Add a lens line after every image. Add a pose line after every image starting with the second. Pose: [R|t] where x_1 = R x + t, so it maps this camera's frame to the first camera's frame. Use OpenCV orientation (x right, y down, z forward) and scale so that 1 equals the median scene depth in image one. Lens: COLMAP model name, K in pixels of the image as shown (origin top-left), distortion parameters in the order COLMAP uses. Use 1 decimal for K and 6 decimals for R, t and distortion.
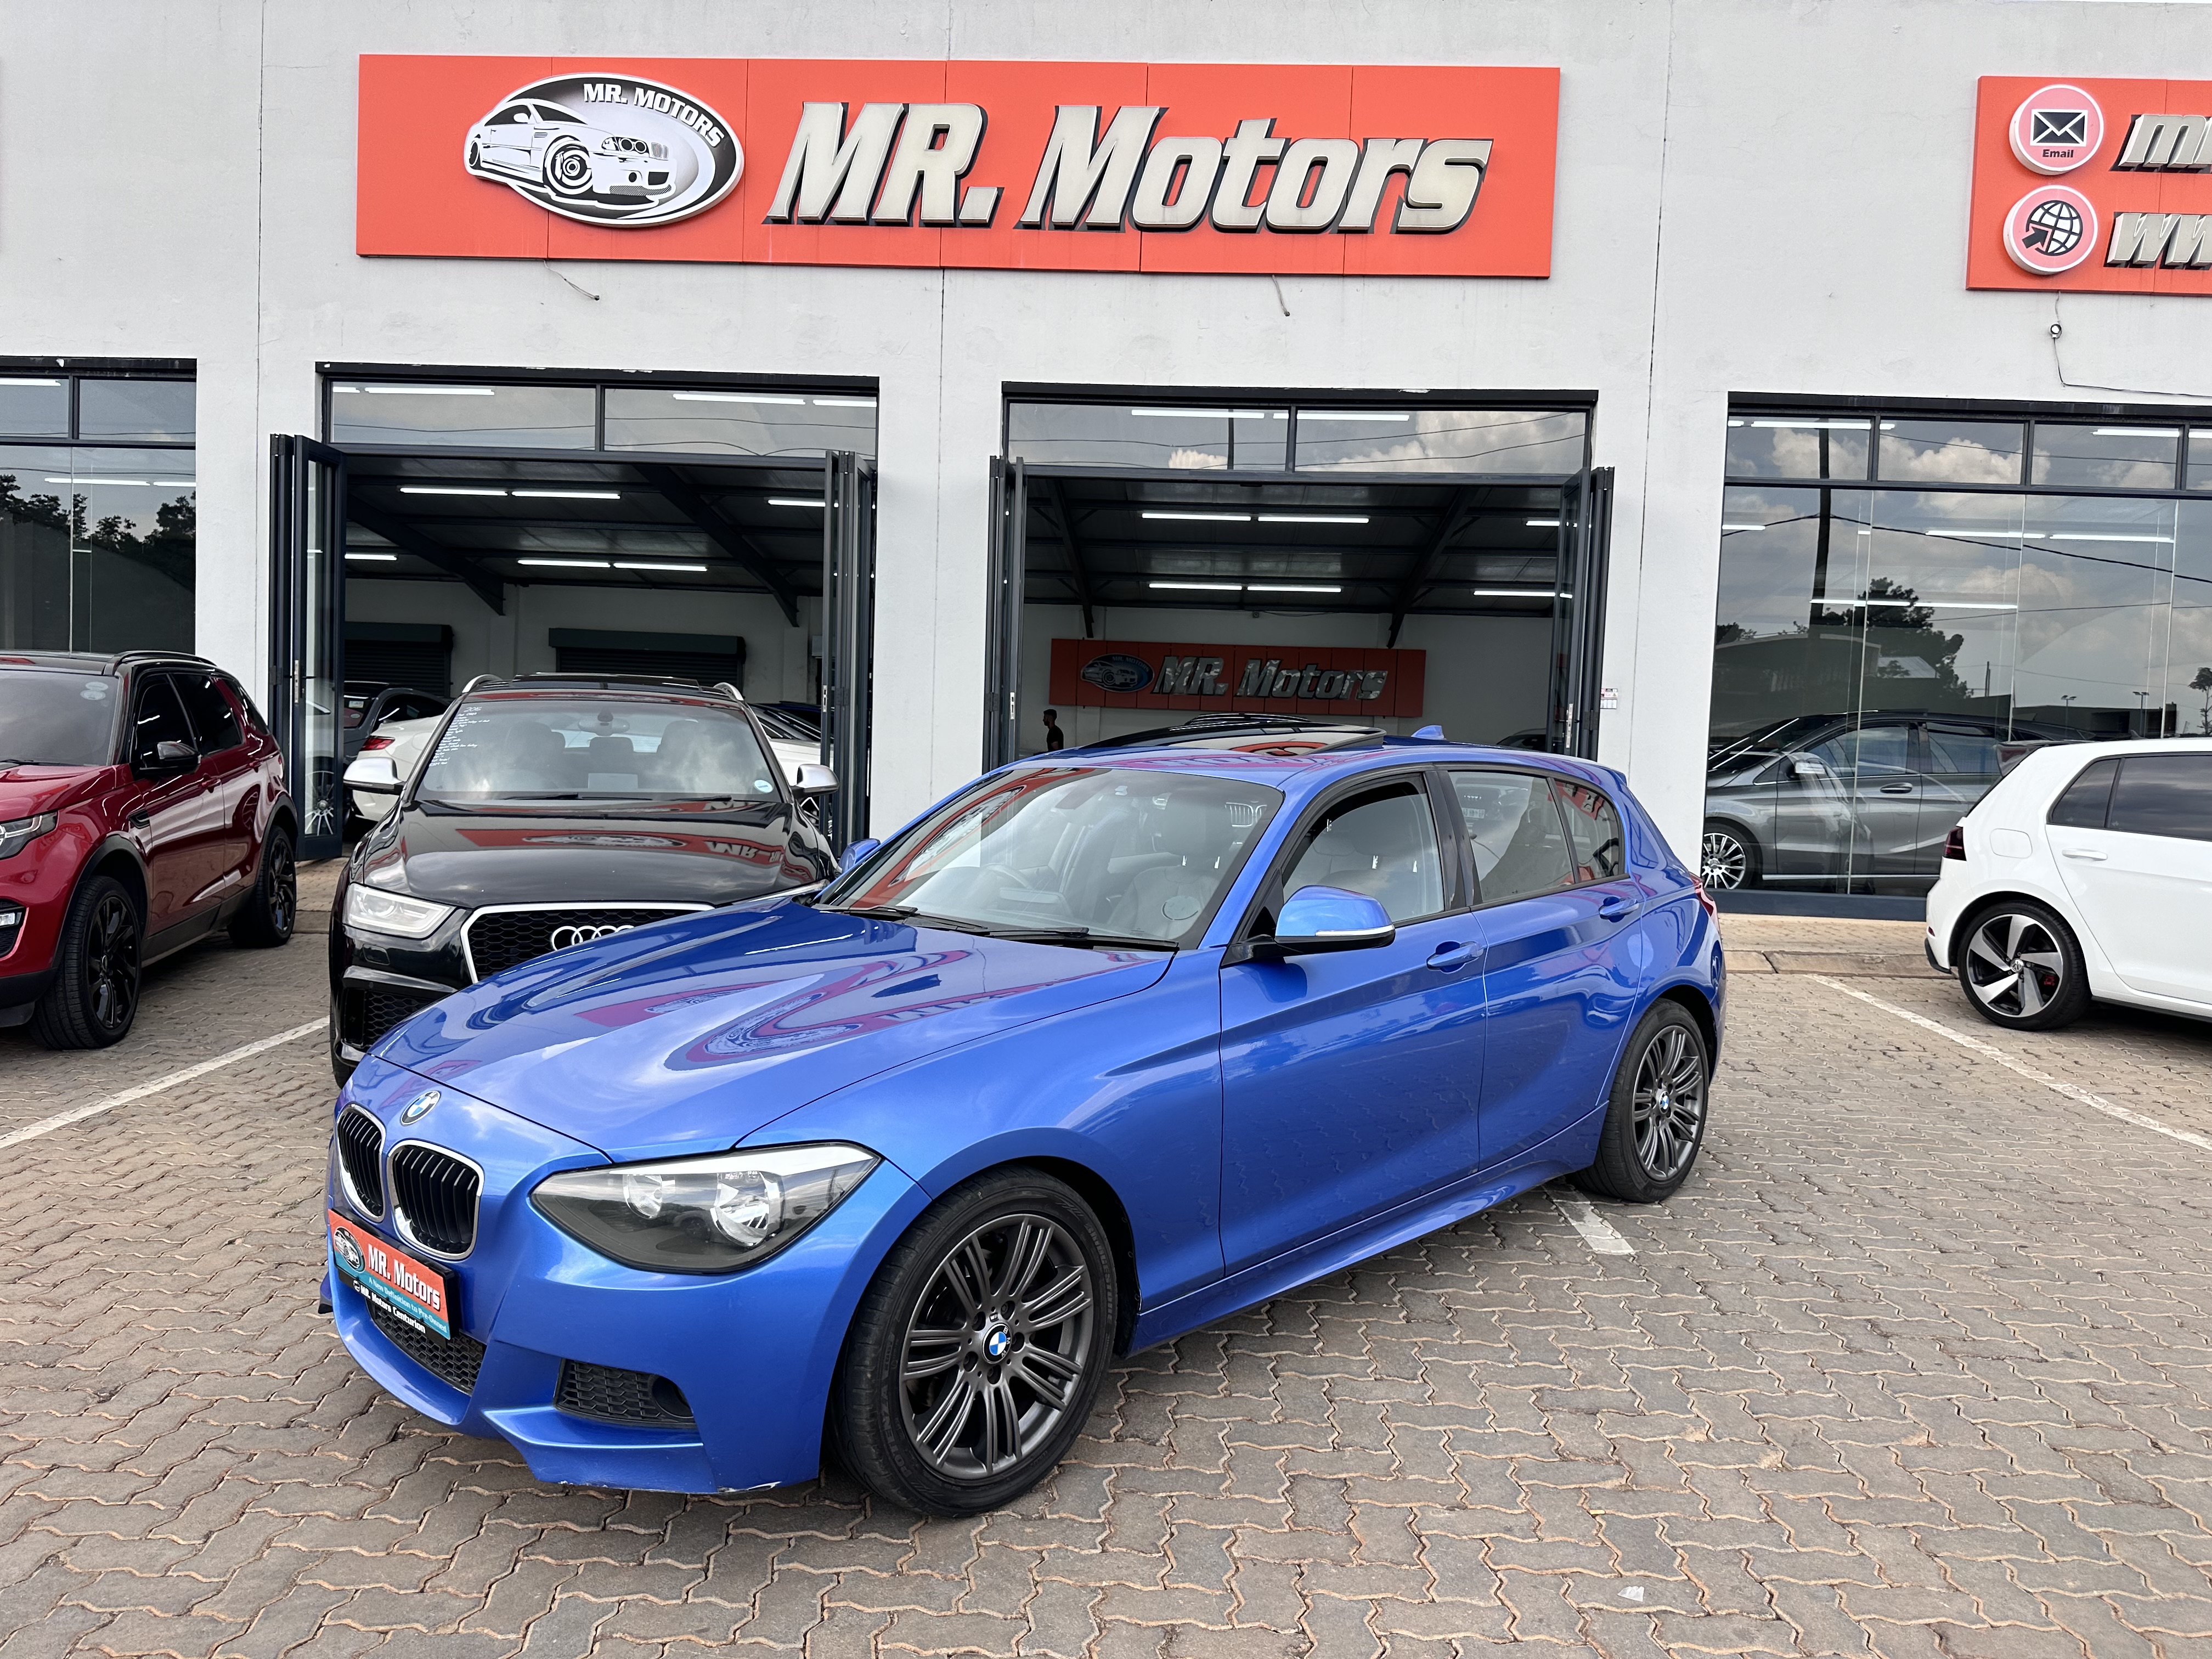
lens RADIAL K [[1572.1, 0, 1099.7], [0, 1572.1, 839.5], [0, 0, 1]] dist [0.010806, -0.019556]
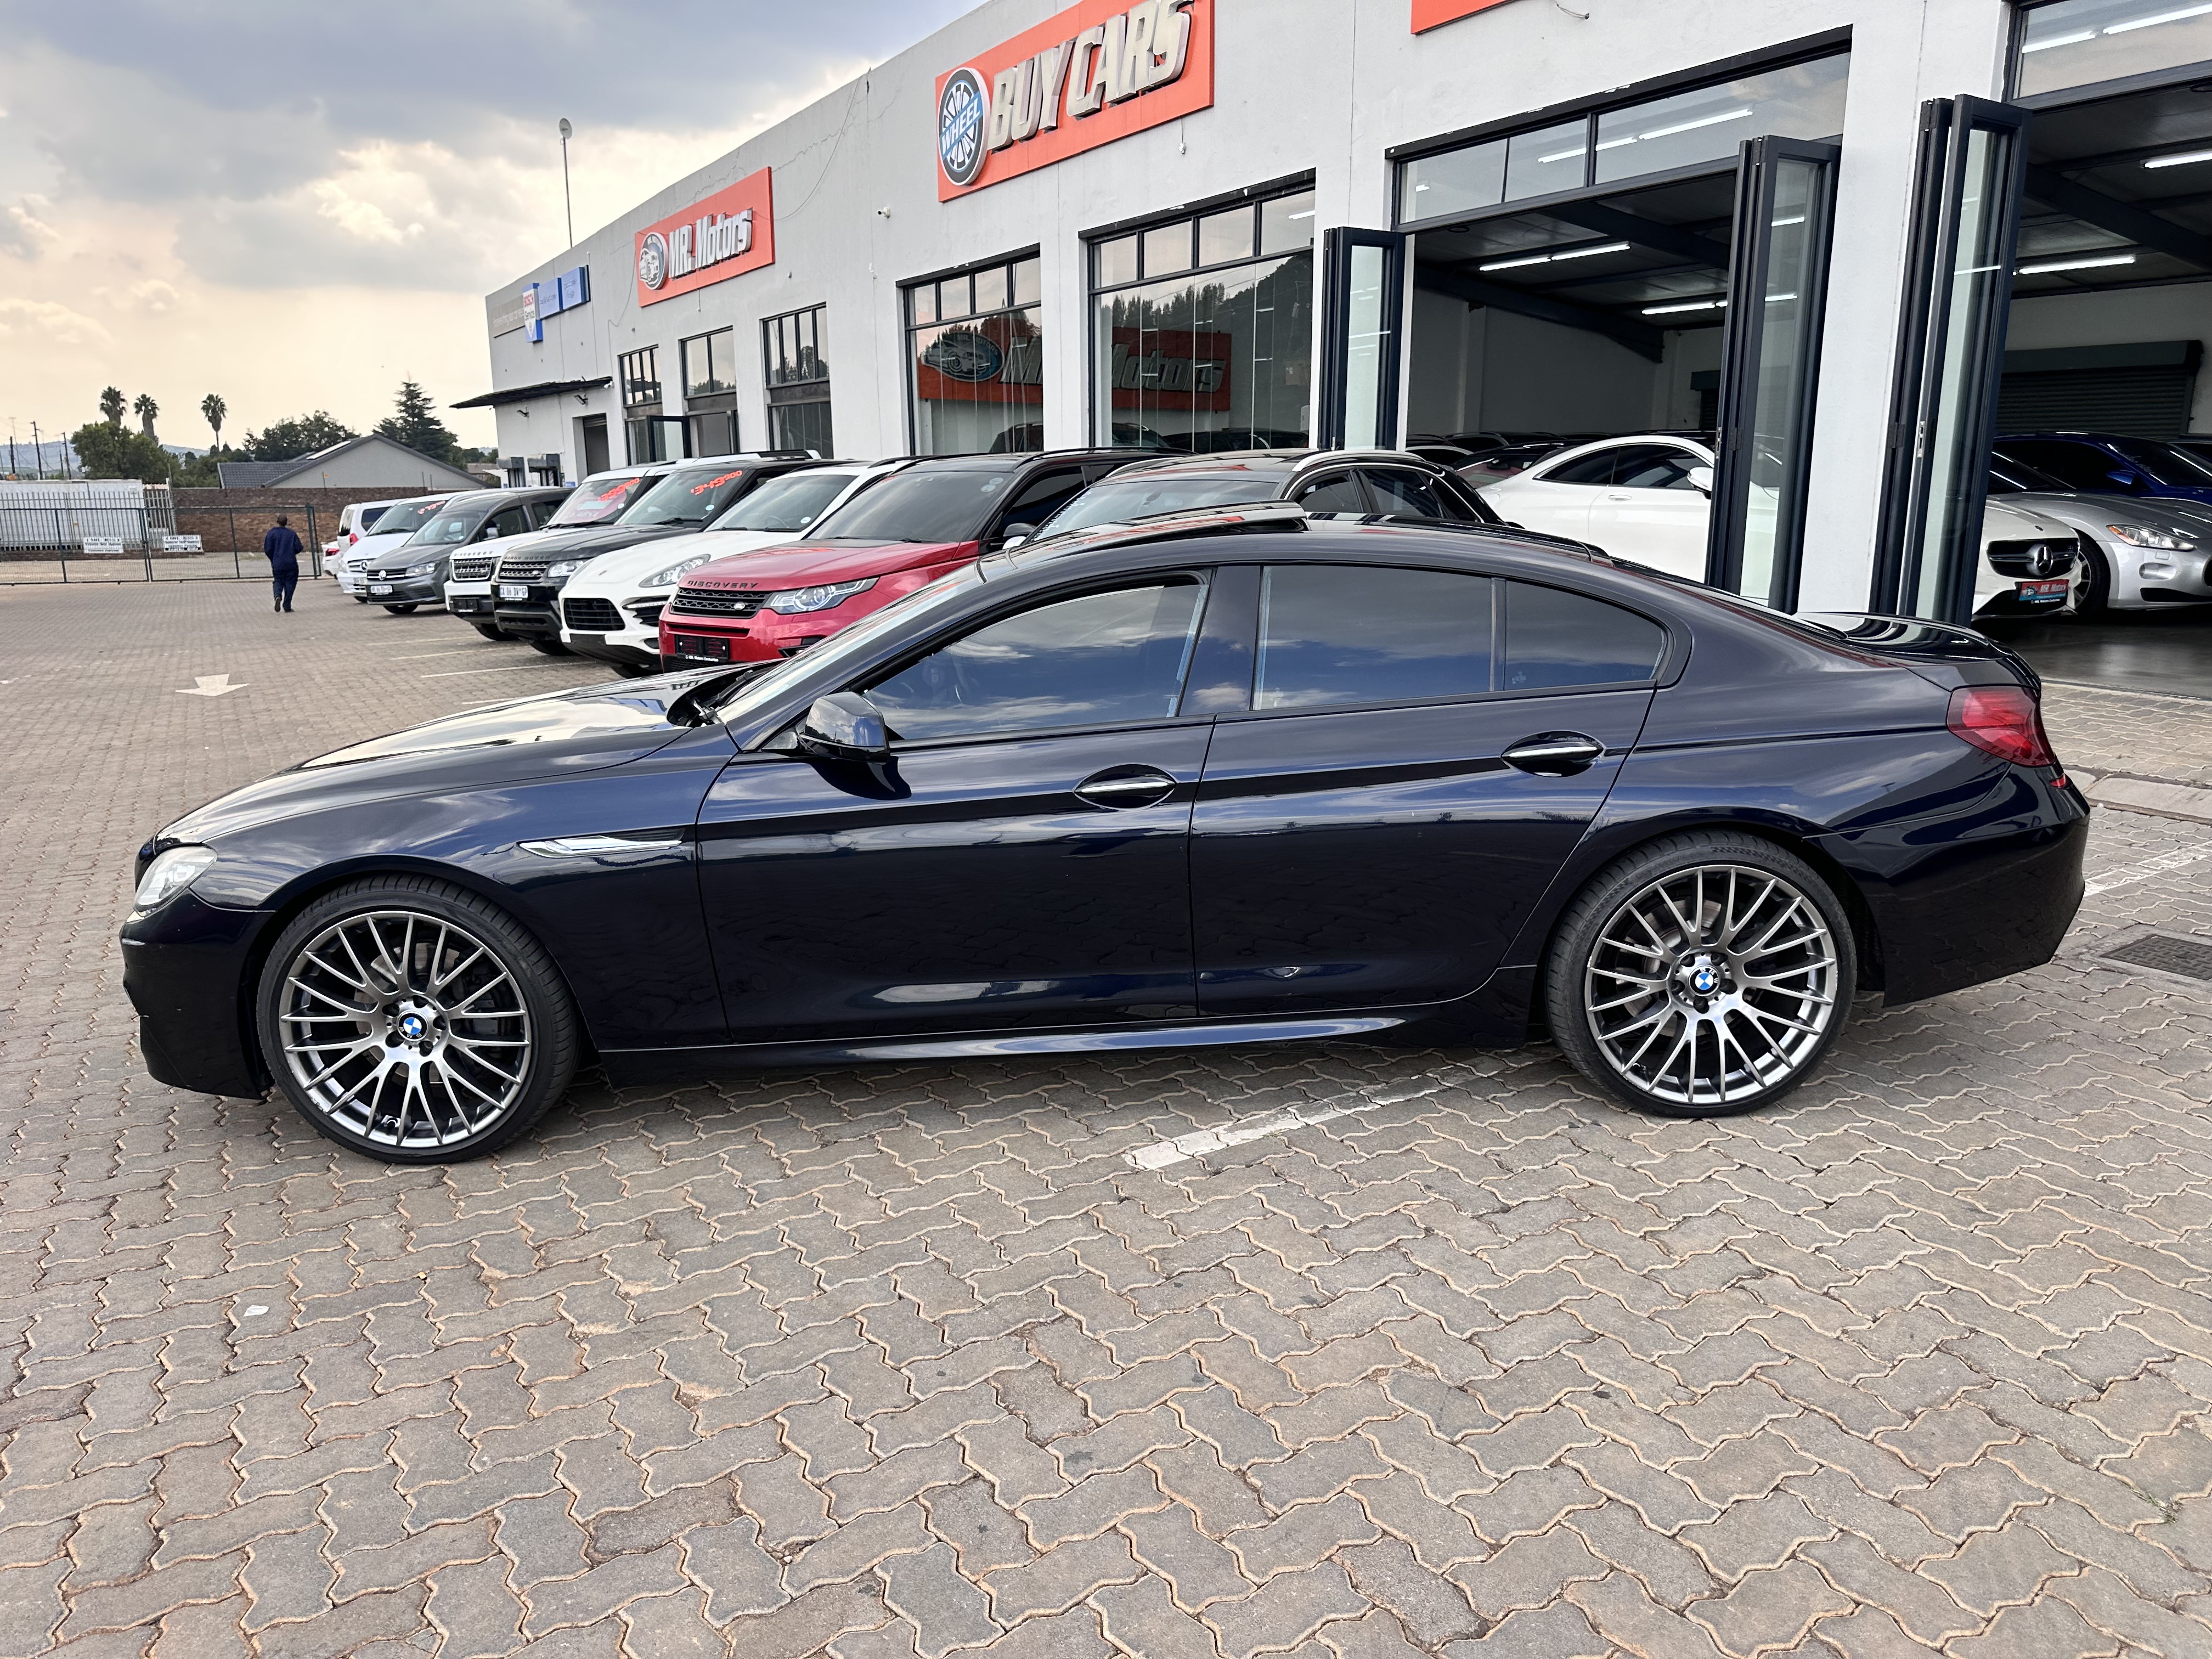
lens RADIAL K [[1570.7, 0, 1125.4], [0, 1570.7, 851.6], [0, 0, 1]] dist [0.017367, -0.026317]
pose [[0.552954, 0.158715, -0.817956, 0.390226], [-0.018573, 0.983794, 0.178338, -0.017600], [0.833005, -0.083420, 0.546940, 0.226654]]
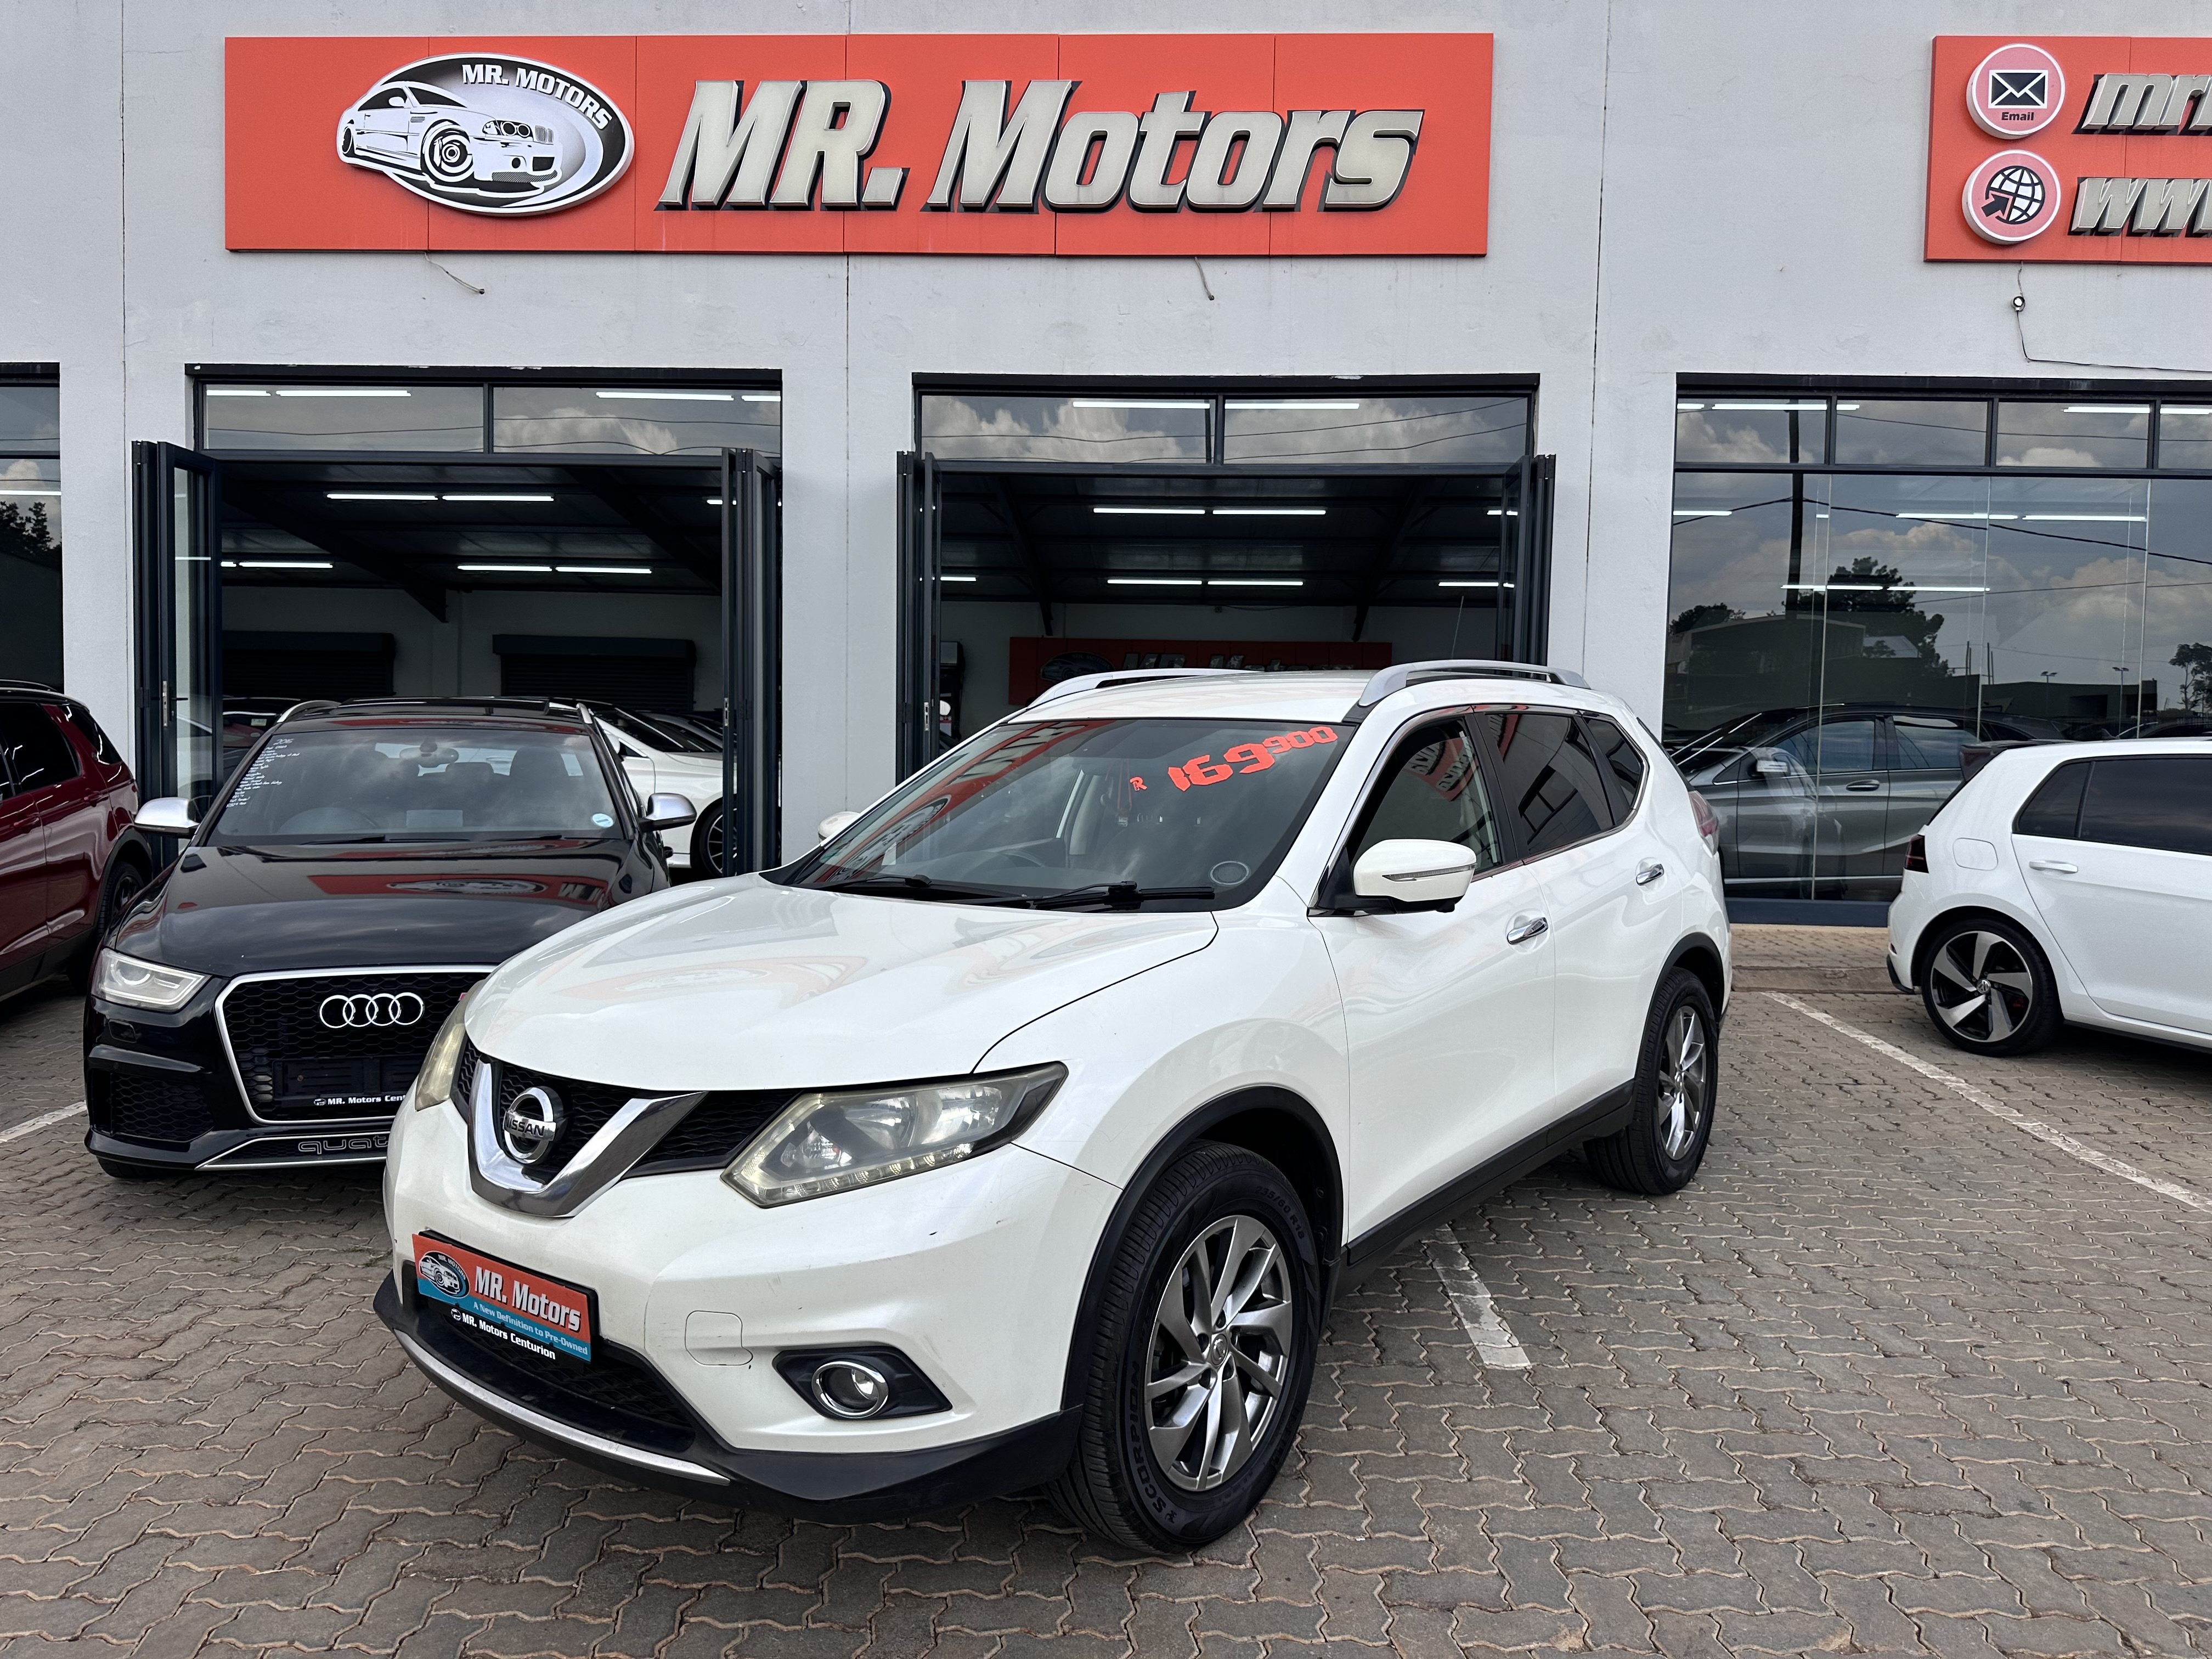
lens RADIAL K [[1571.7, 0, 1106.0], [0, 1571.7, 829.5], [0, 0, 1]] dist [0.008304, -0.015271]
pose [[0.999802, -0.017468, 0.009513, 0.041852], [0.017480, 0.999847, -0.001163, -0.014349], [-0.009491, 0.001329, 0.999954, 0.055866]]
